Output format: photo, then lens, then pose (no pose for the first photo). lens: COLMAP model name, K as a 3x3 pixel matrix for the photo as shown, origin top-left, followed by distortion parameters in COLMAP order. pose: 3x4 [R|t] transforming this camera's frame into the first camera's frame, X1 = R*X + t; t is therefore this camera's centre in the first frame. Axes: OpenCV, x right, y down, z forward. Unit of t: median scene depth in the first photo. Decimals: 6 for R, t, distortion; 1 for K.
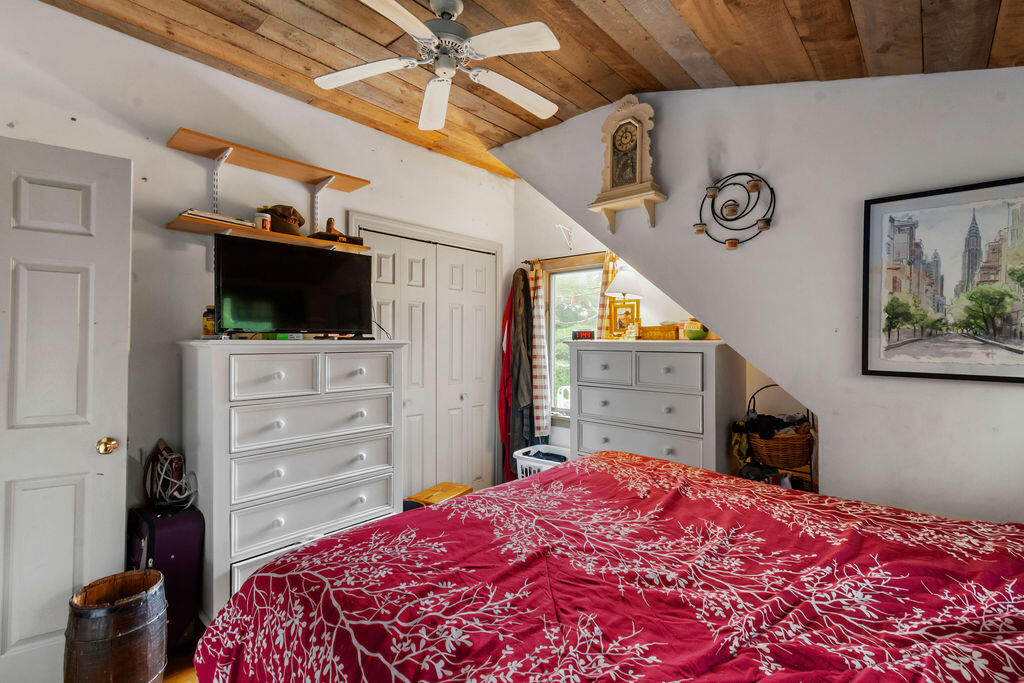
lens RADIAL K [[466.7, 0, 520.3], [0, 466.7, 336.1], [0, 0, 1]] dist [0.000527, 0.000190]
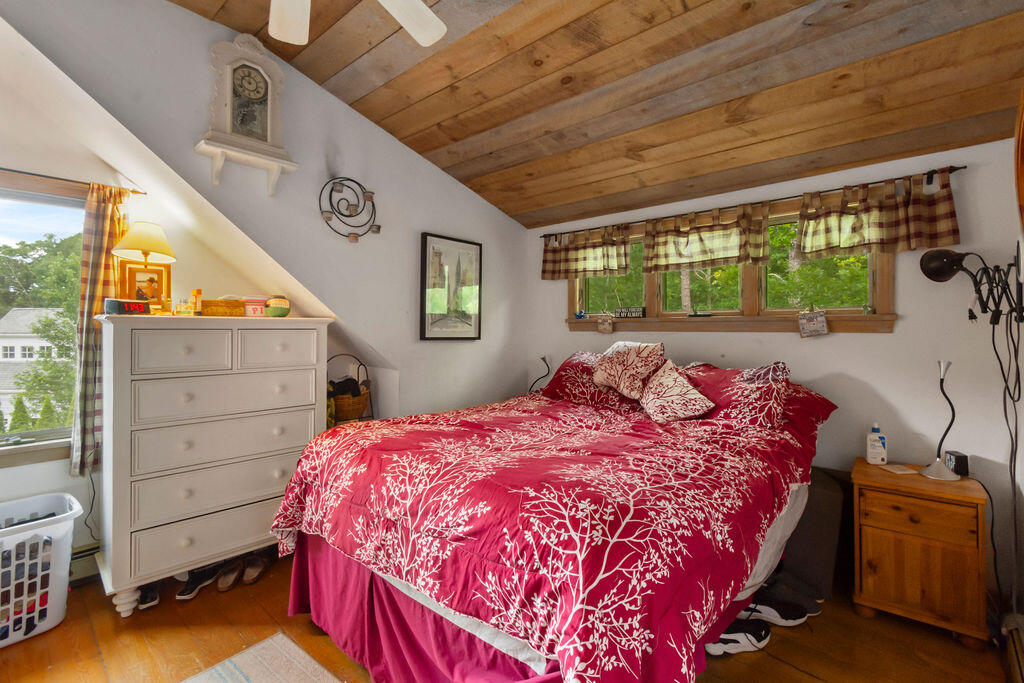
lens RADIAL K [[478.1, 0, 513.8], [0, 478.1, 316.7], [0, 0, 1]] dist [0.000519, 0.000093]
pose [[-0.005117, 0.018582, 0.999814, -0.780683], [-0.011195, 0.999764, -0.018638, 0.024776], [-0.999924, -0.011288, -0.004908, 0.596446]]
